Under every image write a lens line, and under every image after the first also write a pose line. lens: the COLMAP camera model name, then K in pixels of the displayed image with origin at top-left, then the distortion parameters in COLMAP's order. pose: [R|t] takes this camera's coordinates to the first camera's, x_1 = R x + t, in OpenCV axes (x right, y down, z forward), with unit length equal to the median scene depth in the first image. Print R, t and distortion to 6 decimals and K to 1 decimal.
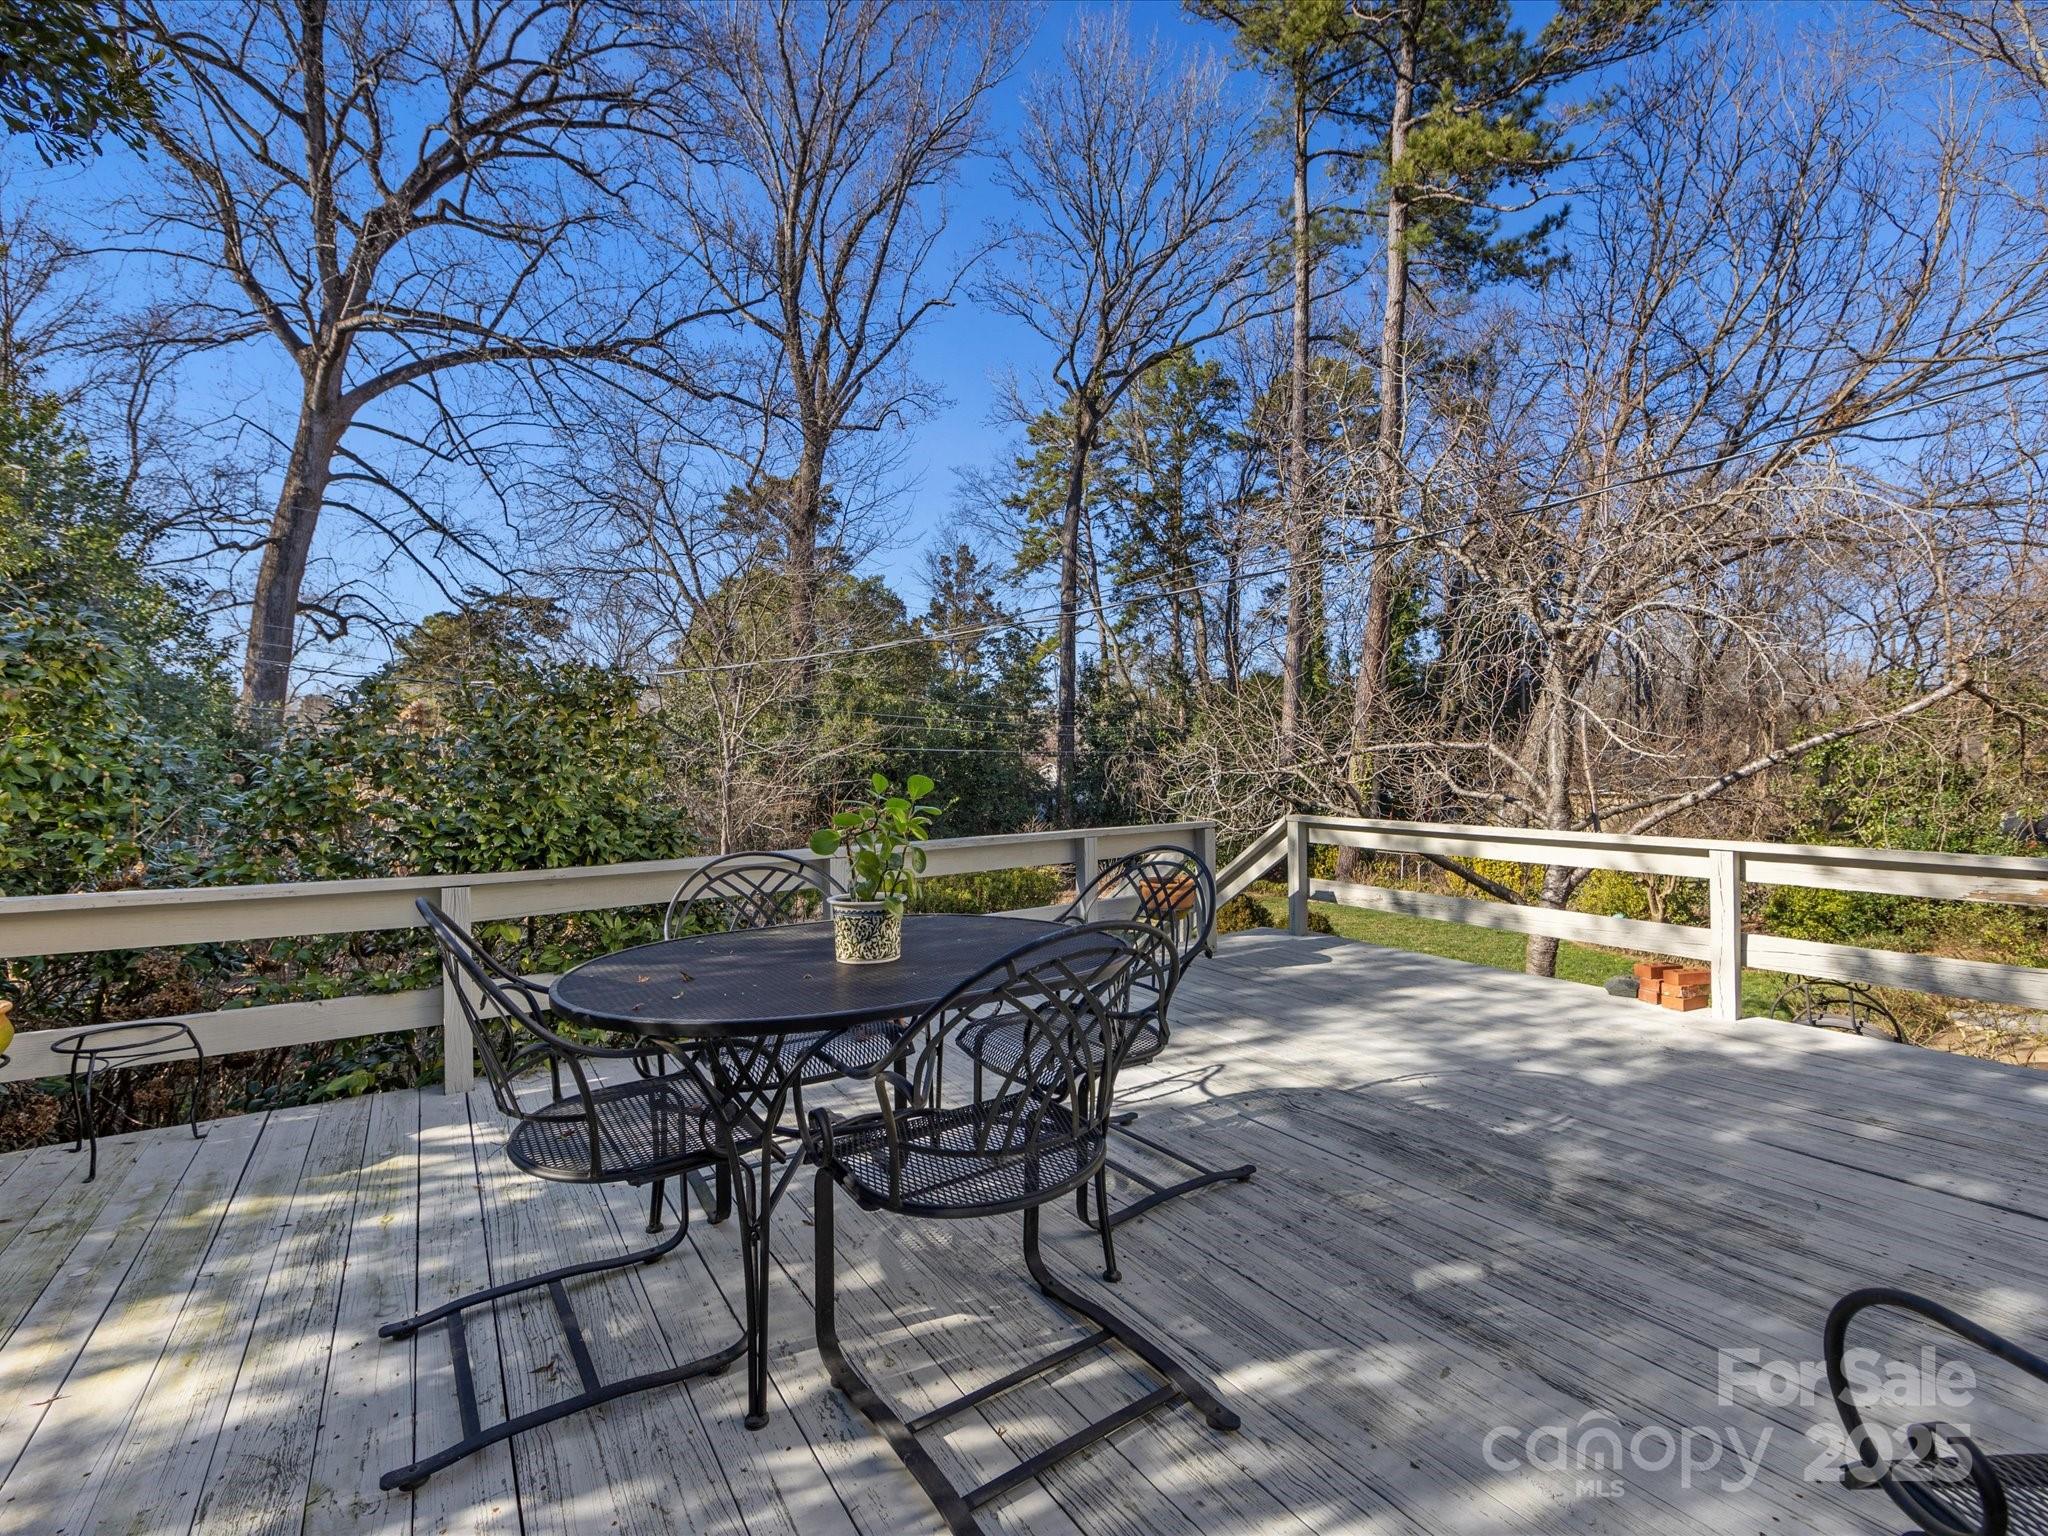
lens RADIAL K [[904.2, 0, 1019.7], [0, 904.2, 773.2], [0, 0, 1]] dist [-0.001808, -0.000757]
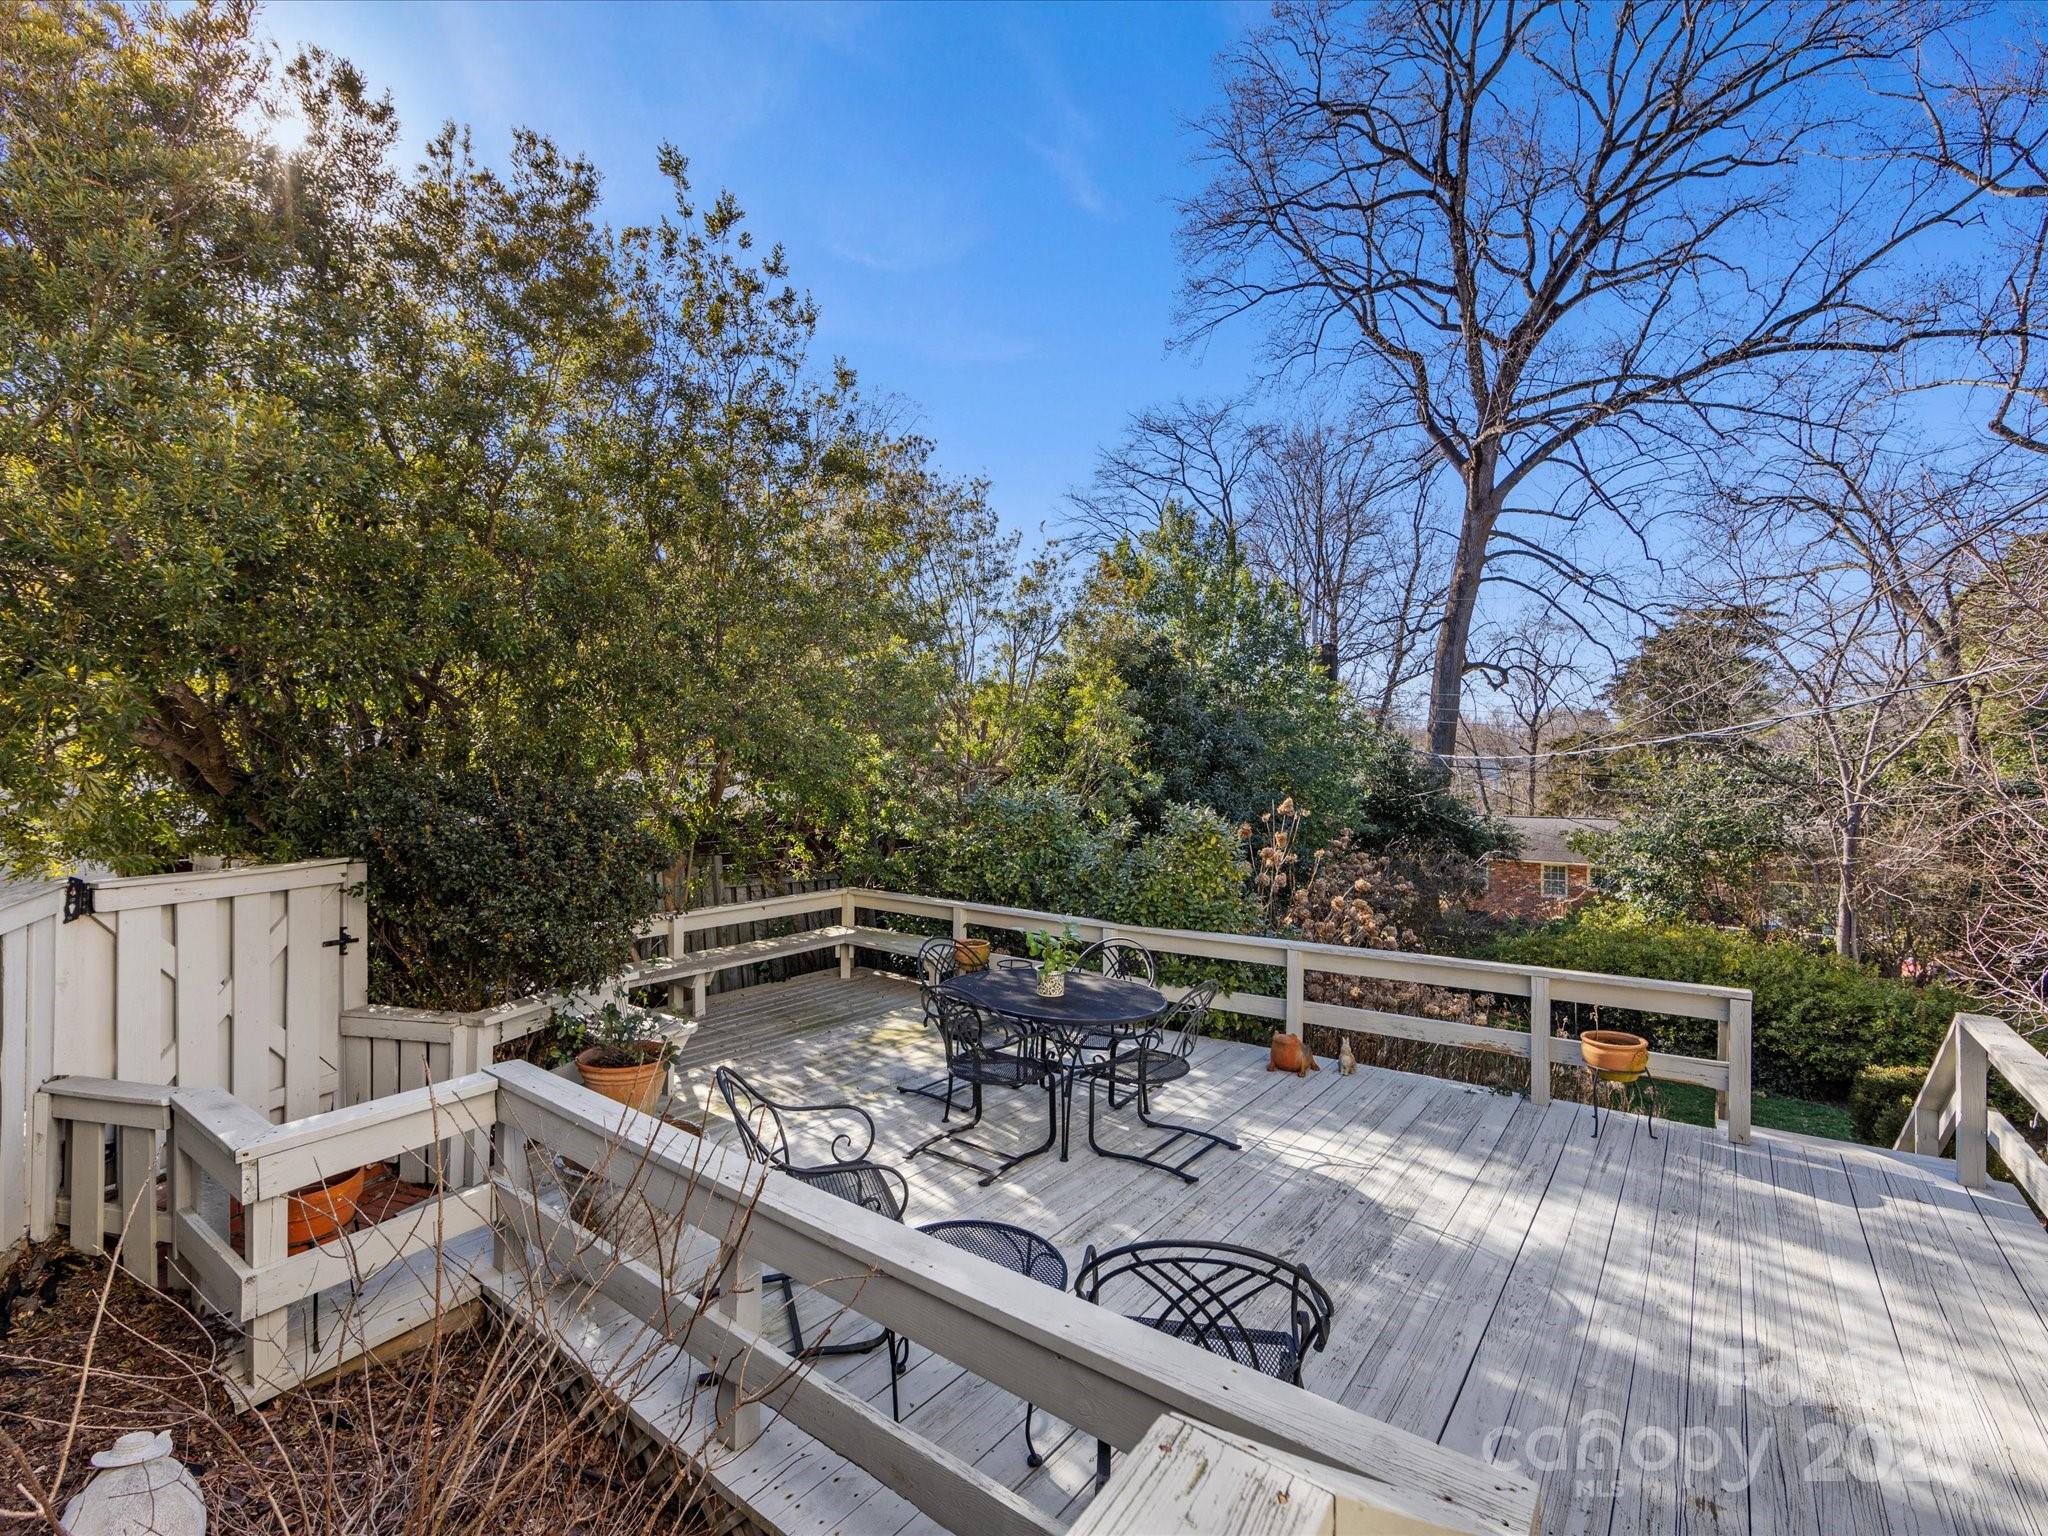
lens RADIAL K [[904.2, 0, 1019.7], [0, 904.2, 773.2], [0, 0, 1]] dist [-0.001808, -0.000757]
pose [[0.317622, 0.009194, -0.948173, 0.205449], [-0.012332, 0.999908, 0.005564, -0.038520], [0.948137, 0.009926, 0.317707, 0.016540]]
